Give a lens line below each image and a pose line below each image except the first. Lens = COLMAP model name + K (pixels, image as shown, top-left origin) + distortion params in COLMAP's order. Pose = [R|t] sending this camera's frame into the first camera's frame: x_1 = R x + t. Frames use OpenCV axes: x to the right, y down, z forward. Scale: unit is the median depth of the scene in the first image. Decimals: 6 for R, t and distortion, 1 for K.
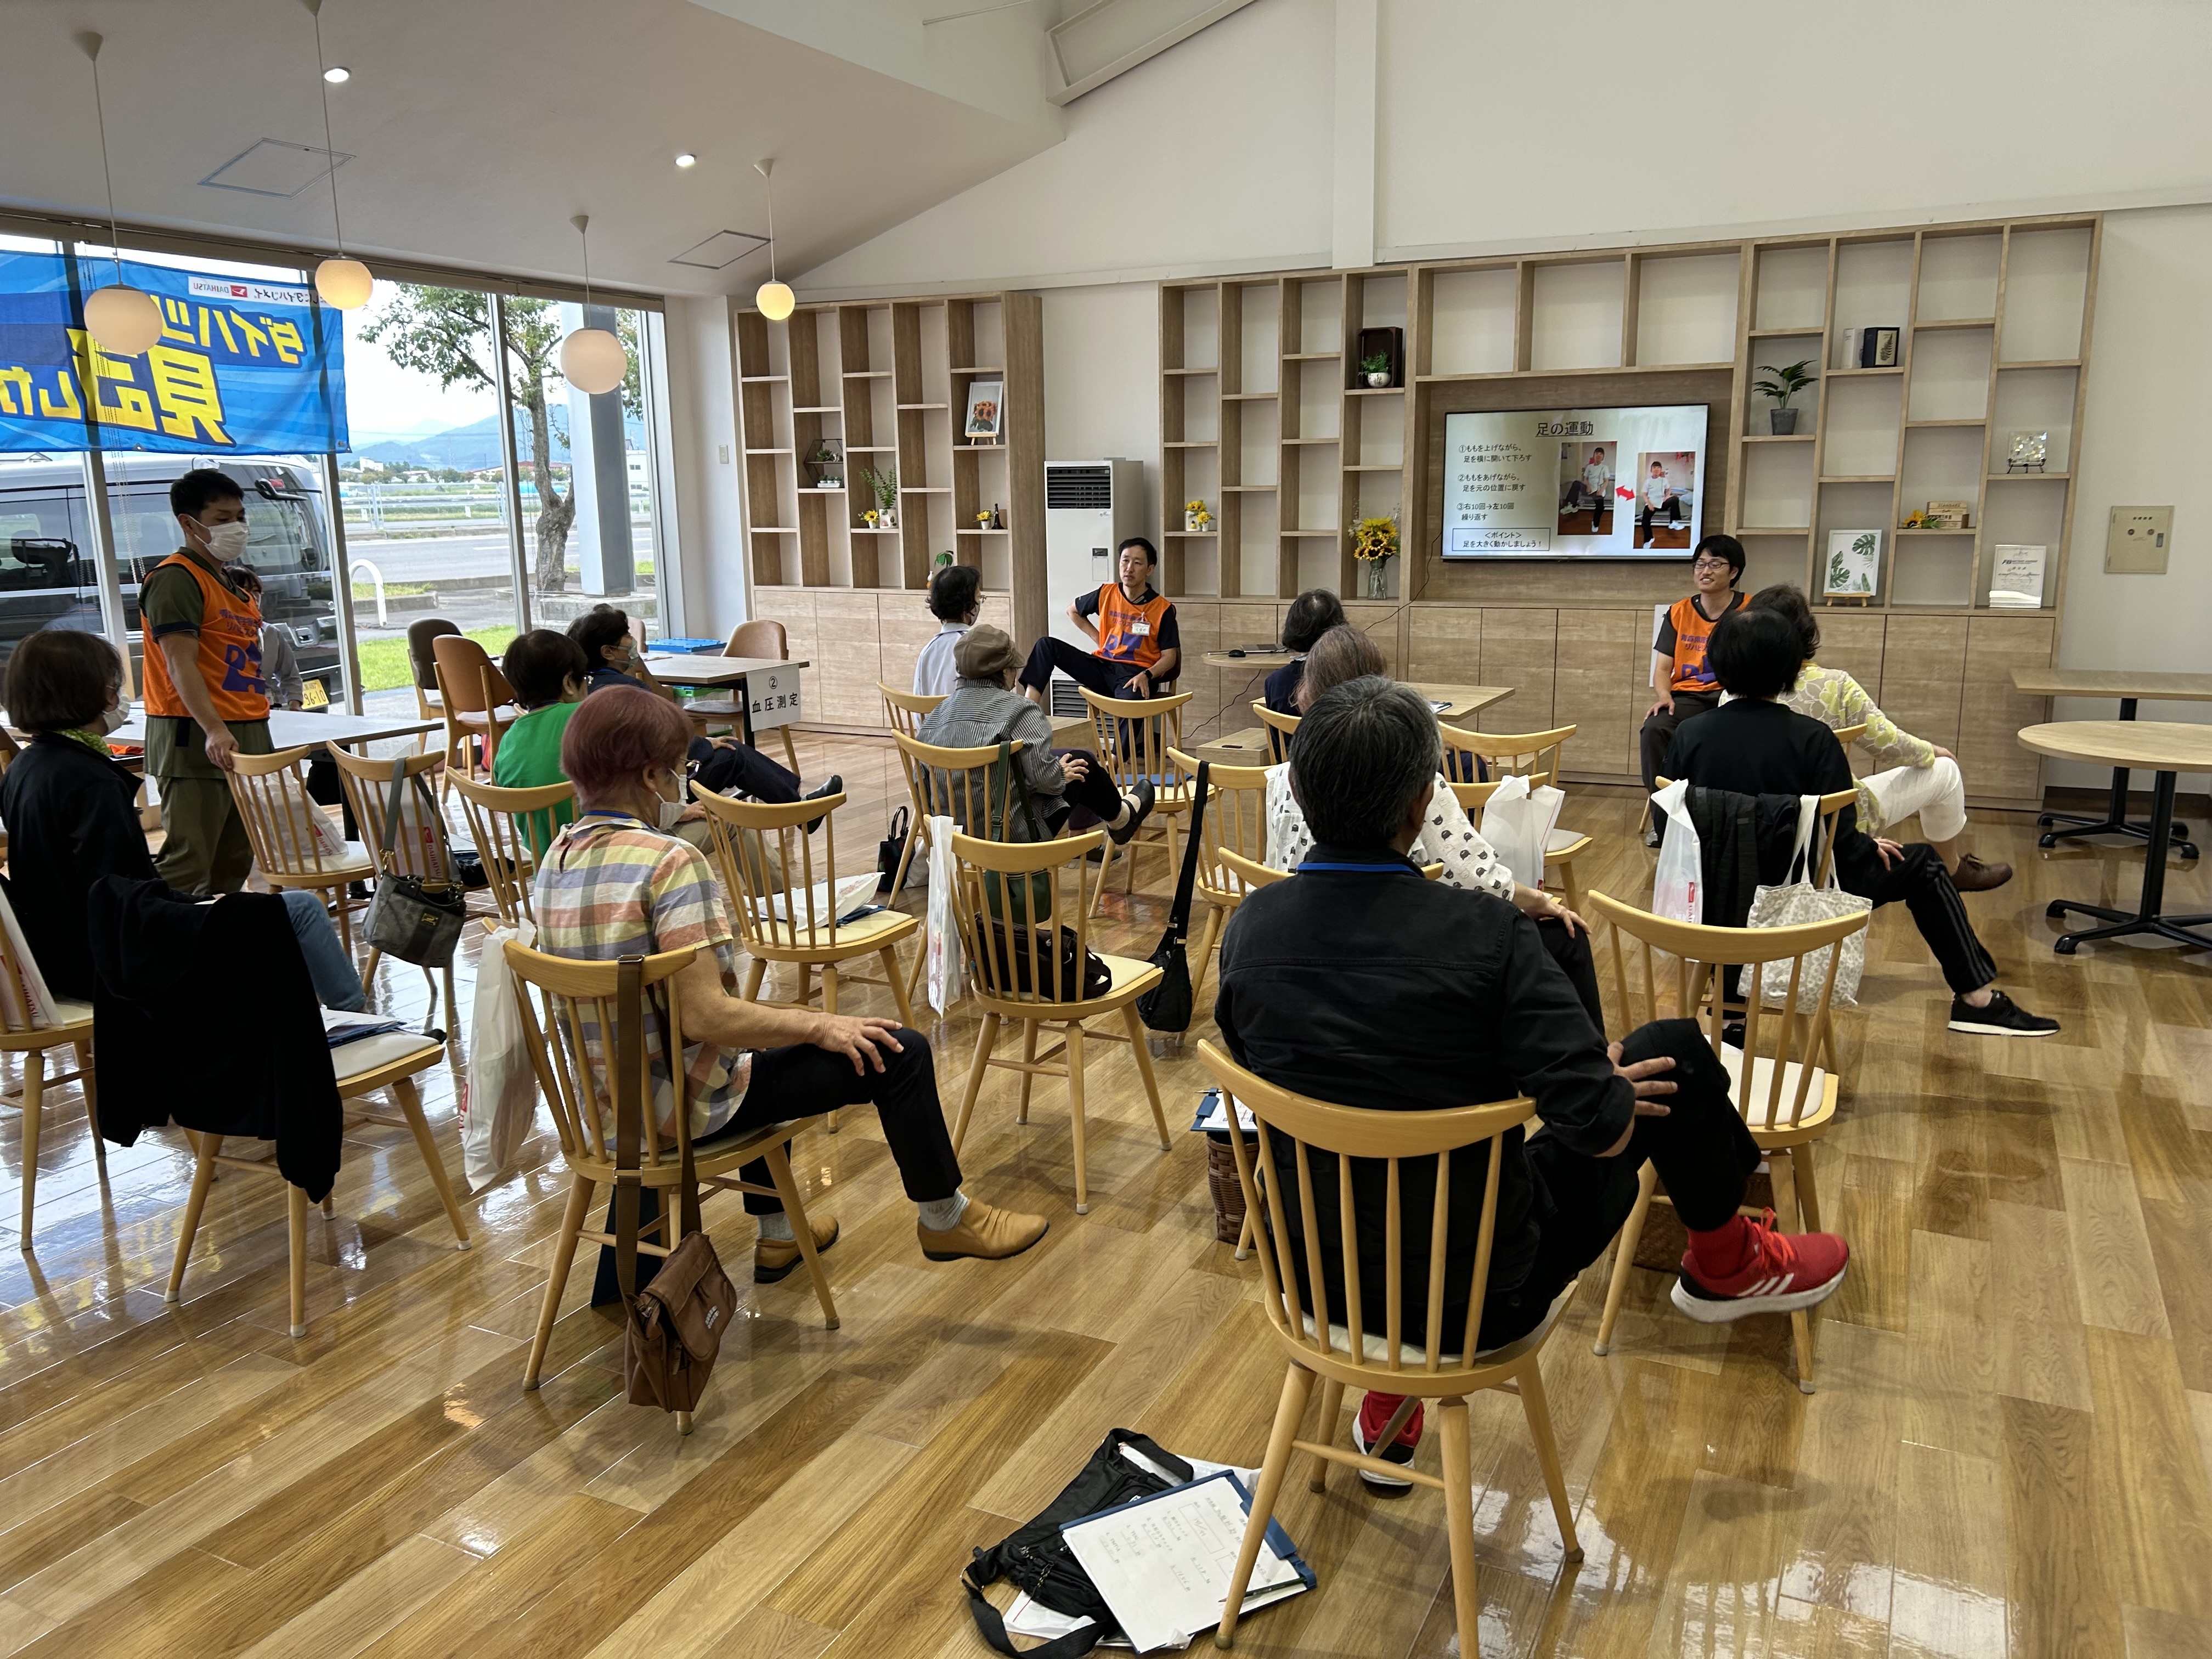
lens RADIAL K [[1659.9, 0, 1106.0], [0, 1659.9, 829.5], [0, 0, 1]] dist [0.116286, -0.124379]
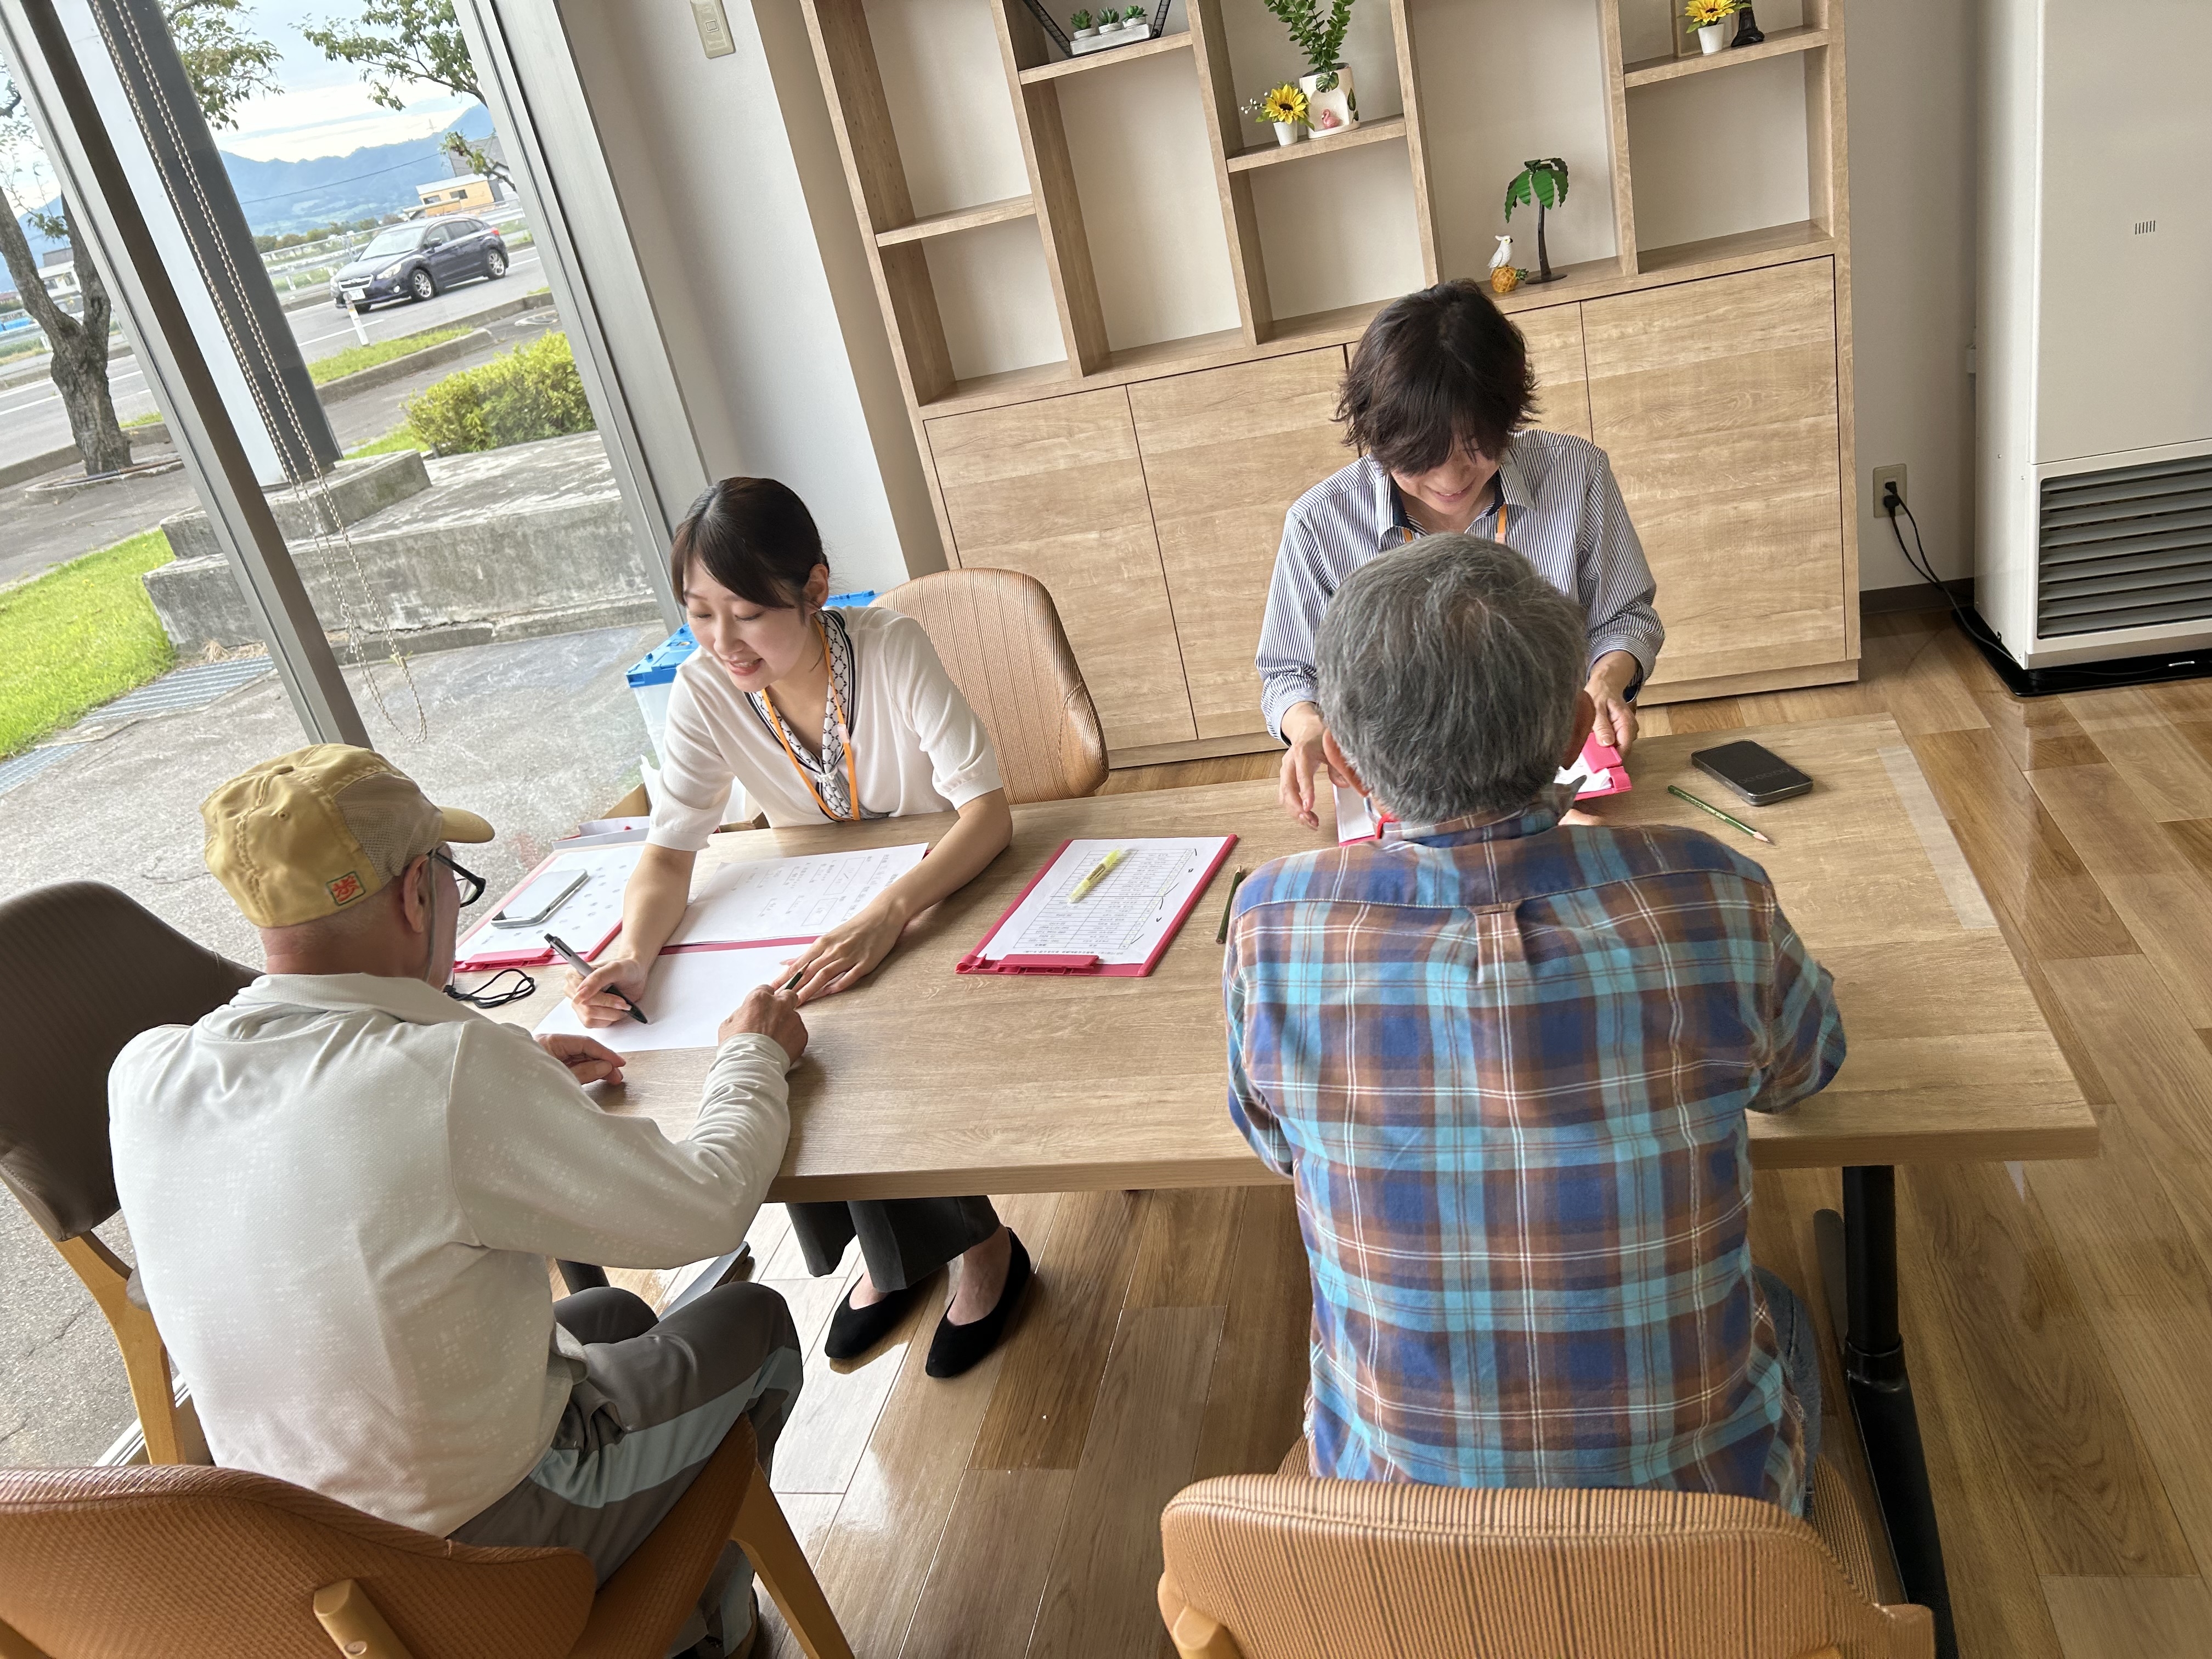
lens RADIAL K [[1695.5, 0, 1147.2], [0, 1695.5, 853.7], [0, 0, 1]] dist [0.027361, -0.001165]
pose [[0.947445, -0.276891, 0.160246, -0.305379], [0.240073, 0.946433, 0.215939, -0.151645], [-0.211454, -0.166119, 0.963167, 0.784963]]
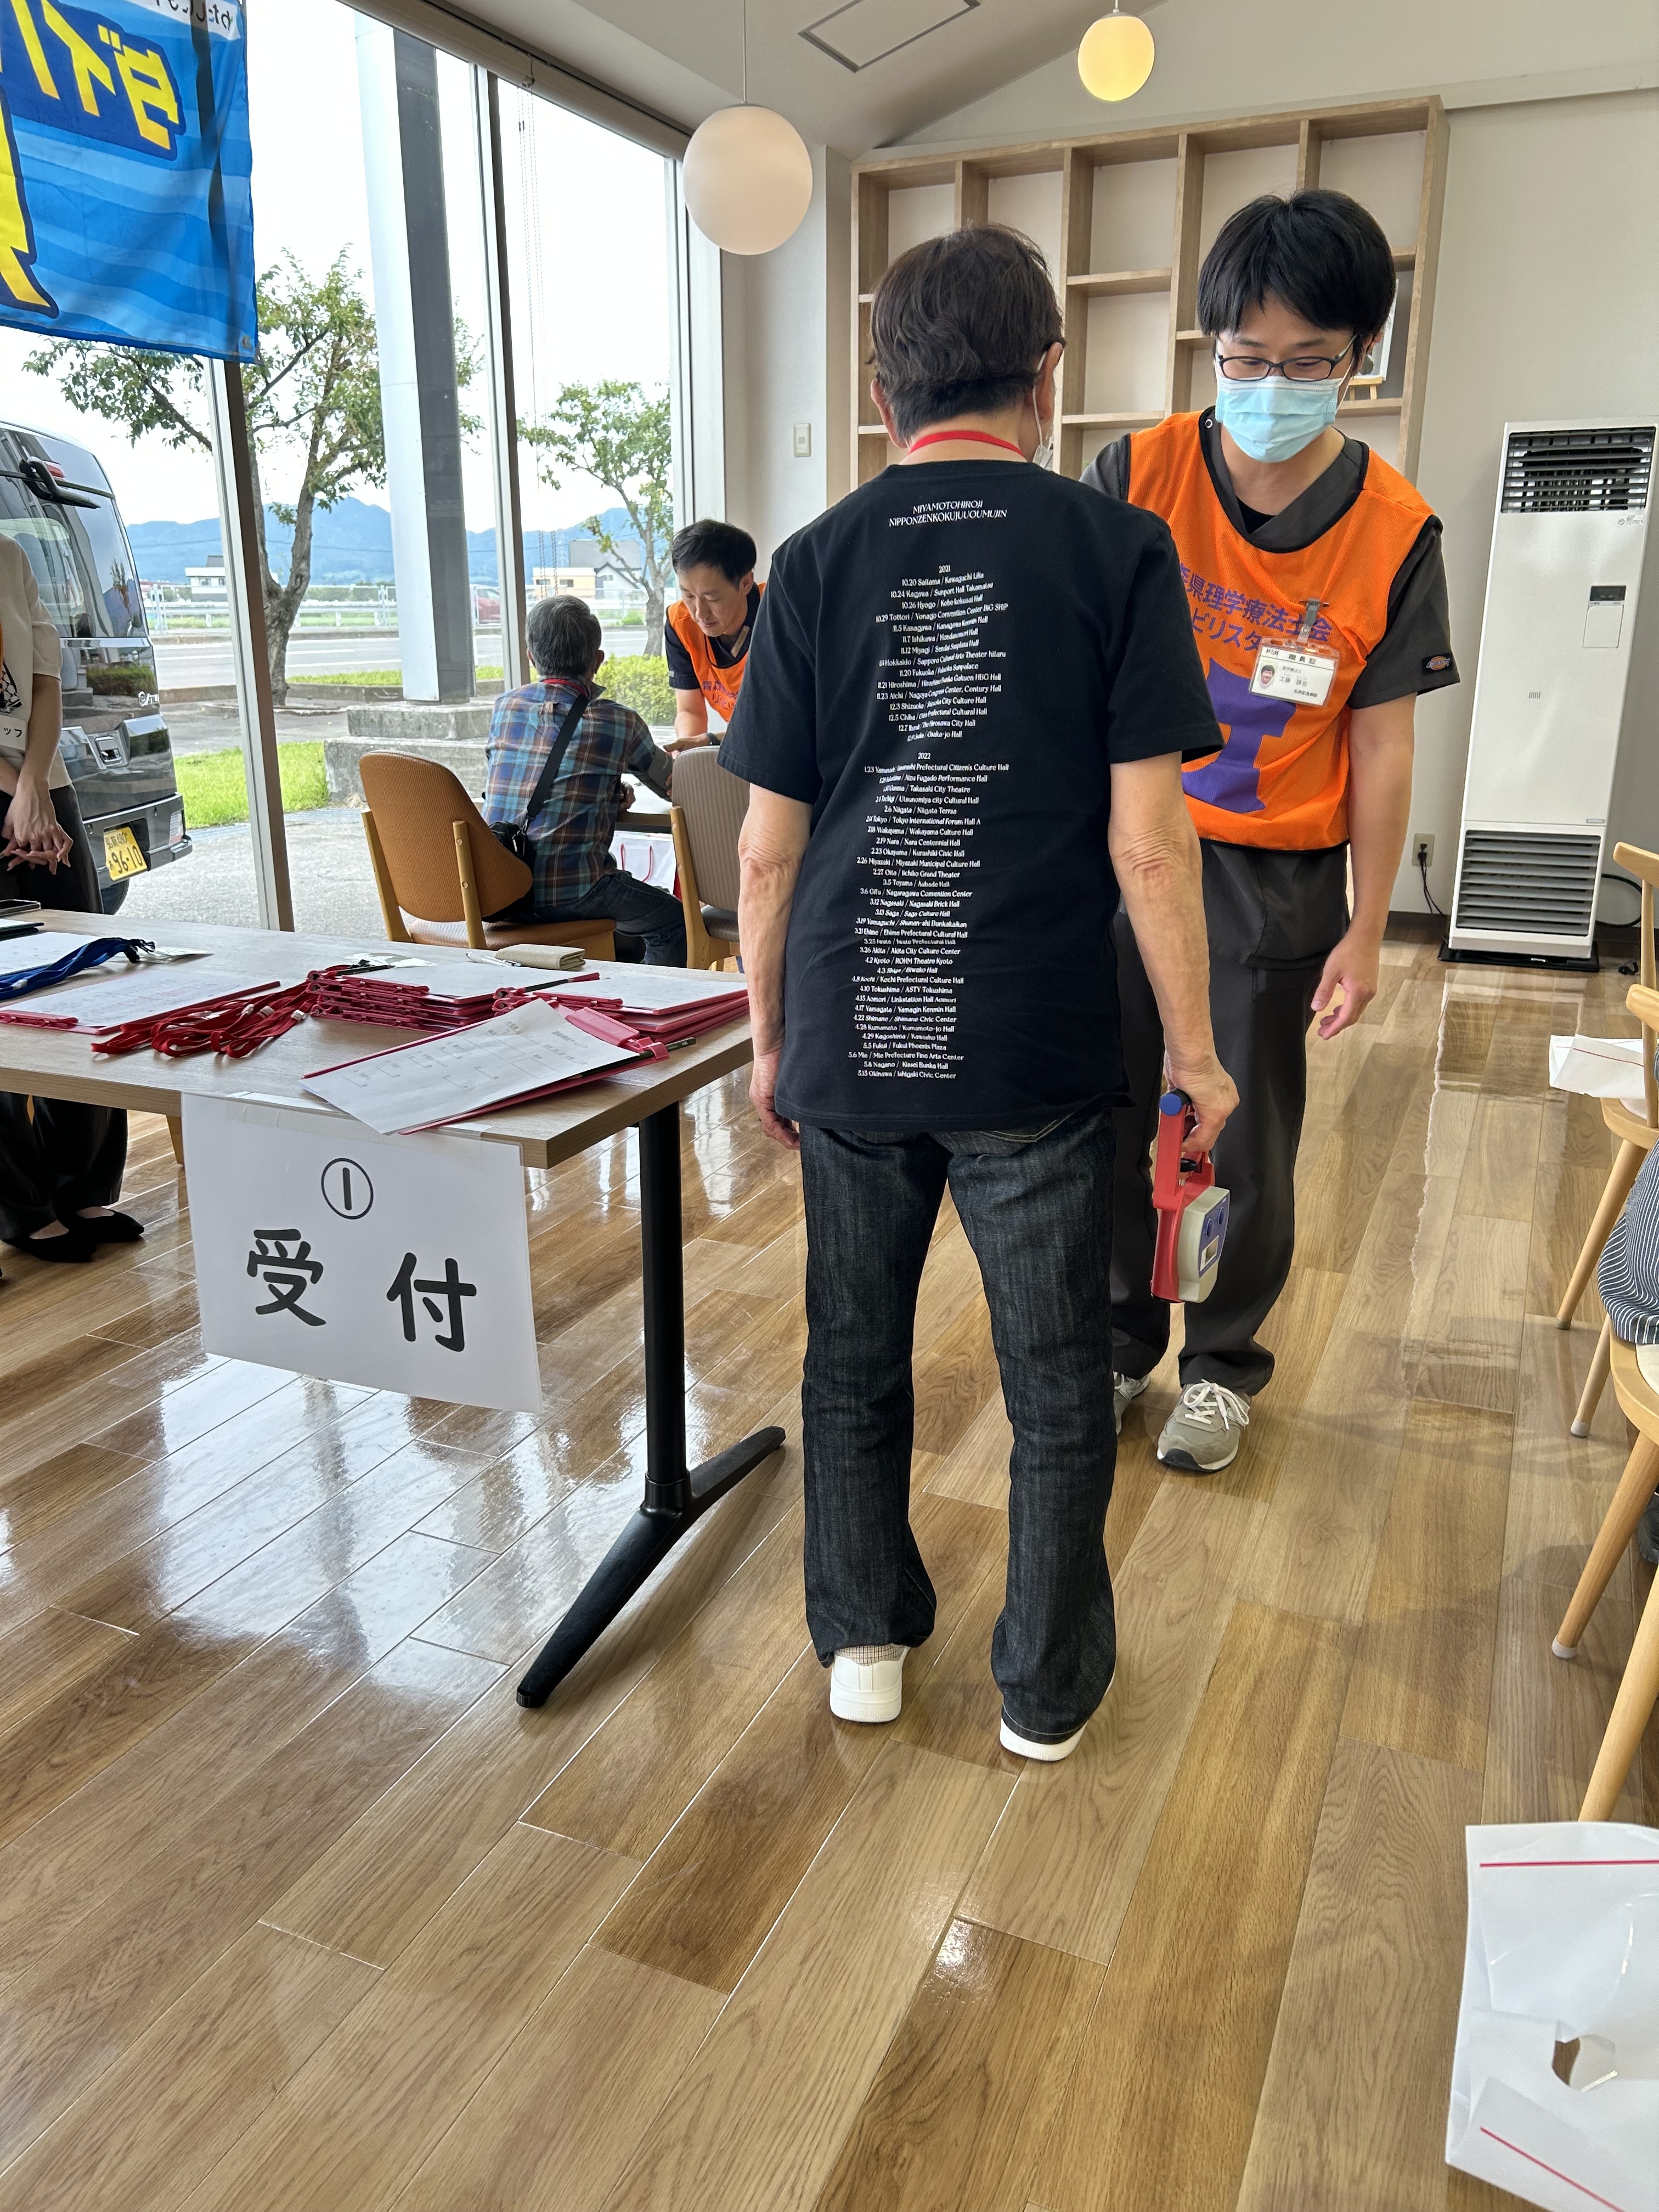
lens RADIAL K [[1659.9, 0, 829.5], [0, 1659.9, 1106.0], [0, 0, 1]] dist [0.116286, -0.124379]
pose [[0.998750, -0.004535, 0.049781, -0.309066], [0.000413, 0.996591, 0.082499, -0.050152], [-0.049985, -0.082375, 0.995347, 0.488927]]
